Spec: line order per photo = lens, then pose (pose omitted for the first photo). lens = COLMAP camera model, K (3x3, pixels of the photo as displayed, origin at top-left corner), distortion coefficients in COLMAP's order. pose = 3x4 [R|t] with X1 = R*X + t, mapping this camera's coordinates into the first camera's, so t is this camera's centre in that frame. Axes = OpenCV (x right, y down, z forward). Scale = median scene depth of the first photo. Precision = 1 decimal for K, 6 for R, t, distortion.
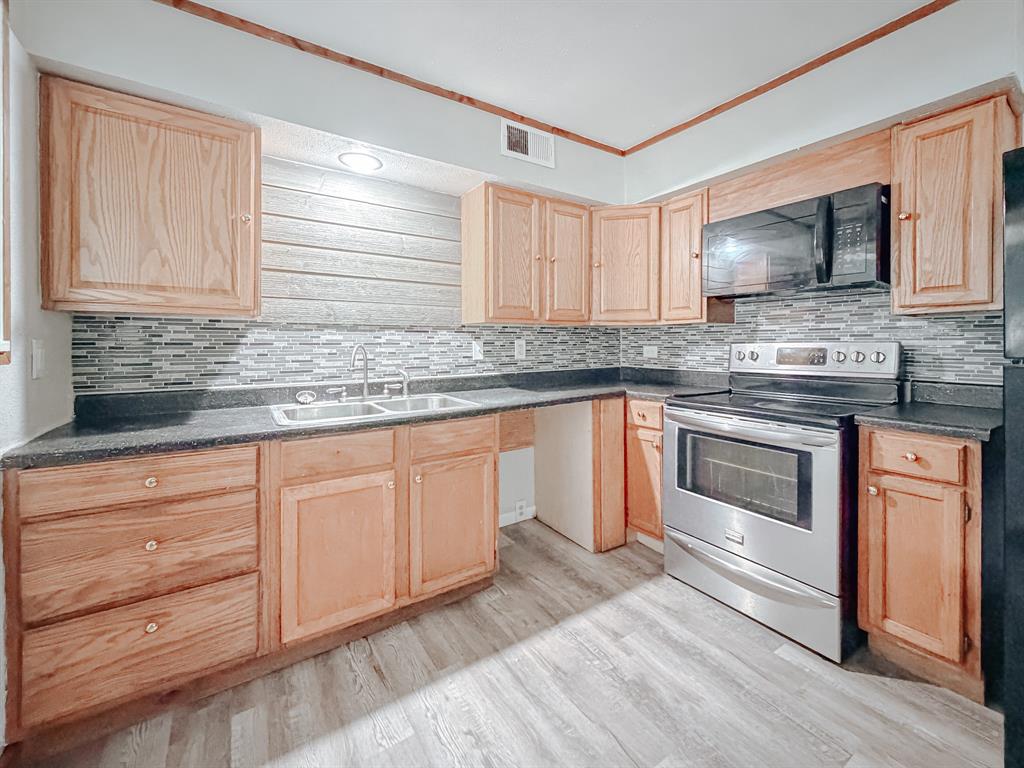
lens RADIAL K [[424.5, 0, 520.6], [0, 424.5, 345.5], [0, 0, 1]] dist [-0.003574, 0.000526]
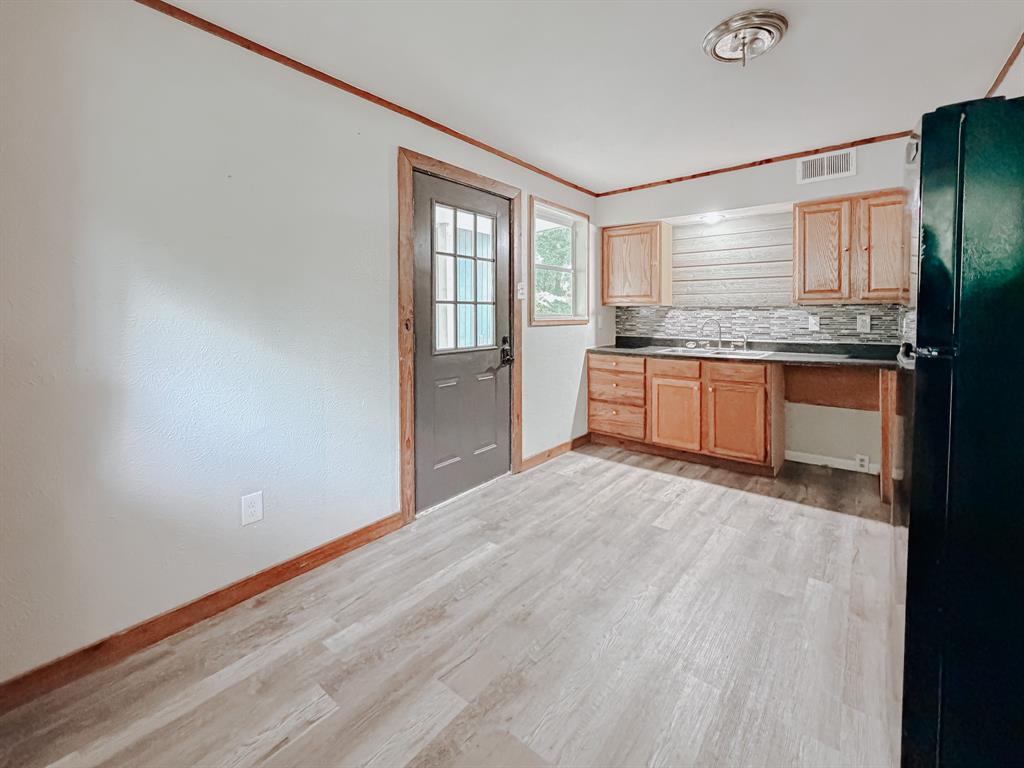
lens RADIAL K [[424.5, 0, 512.9], [0, 424.5, 384.3], [0, 0, 1]] dist [-0.003574, 0.000526]
pose [[0.278379, 0.158764, -0.947259, 1.250862], [-0.005852, 0.986506, 0.163622, -0.016175], [0.960453, -0.040006, 0.275552, -0.369853]]
